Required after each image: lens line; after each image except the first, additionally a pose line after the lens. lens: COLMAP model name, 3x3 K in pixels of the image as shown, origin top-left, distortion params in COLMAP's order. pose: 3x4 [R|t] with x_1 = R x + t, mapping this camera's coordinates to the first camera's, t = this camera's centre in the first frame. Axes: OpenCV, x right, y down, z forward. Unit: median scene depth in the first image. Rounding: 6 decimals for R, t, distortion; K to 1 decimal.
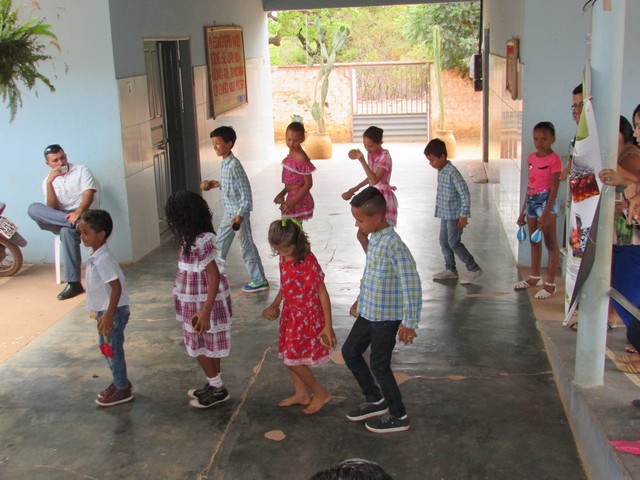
lens RADIAL K [[793.4, 0, 321.9], [0, 793.4, 238.1], [0, 0, 1]] dist [-0.074885, 0.000000]
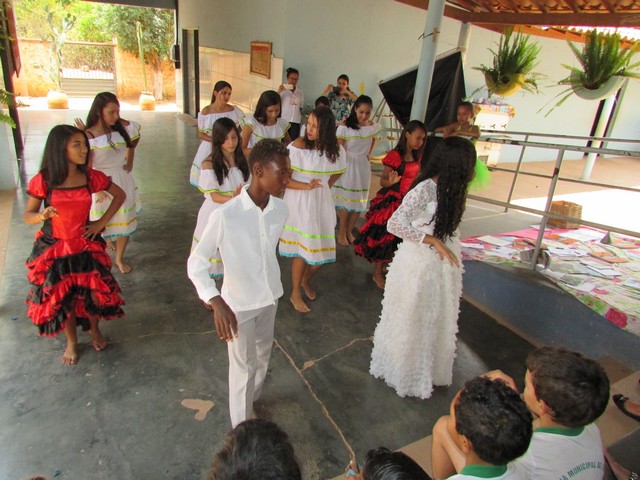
lens RADIAL K [[450.4, 0, 307.8], [0, 450.4, 236.2], [0, 0, 1]] dist [-0.032550, 0.003871]
pose [[0.796739, -0.136754, 0.588647, -0.341227], [0.033032, 0.982458, 0.183535, -0.013215], [-0.603420, -0.126785, 0.787280, 0.127047]]
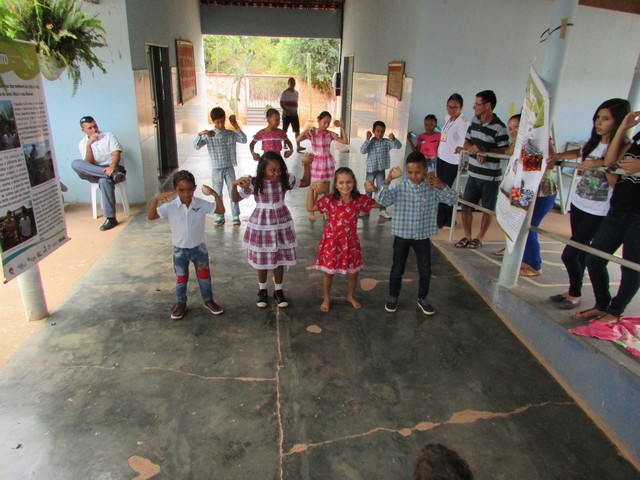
lens RADIAL K [[450.4, 0, 312.8], [0, 450.4, 234.7], [0, 0, 1]] dist [-0.032550, 0.003871]
pose [[0.970261, -0.015849, 0.241541, -0.160519], [-0.012023, 0.993467, 0.113482, -0.008167], [-0.241762, -0.113011, 0.963732, 0.147267]]
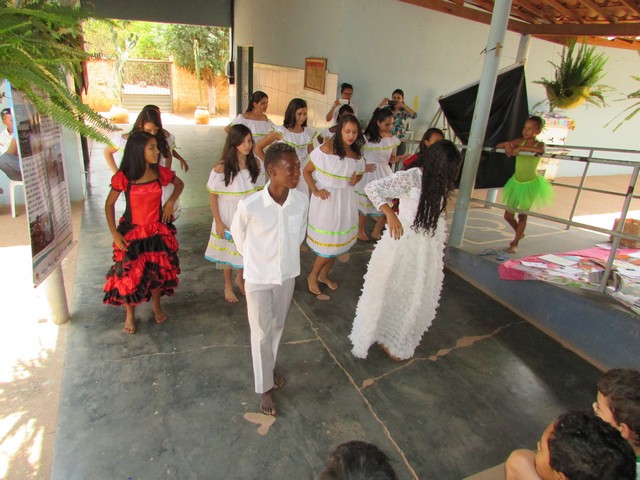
lens RADIAL K [[450.4, 0, 309.3], [0, 450.4, 236.0], [0, 0, 1]] dist [-0.032550, 0.003871]
pose [[0.851023, -0.106511, 0.514214, -0.355873], [0.030336, 0.987551, 0.154349, -0.018352], [-0.524252, -0.115755, 0.843659, 0.136822]]
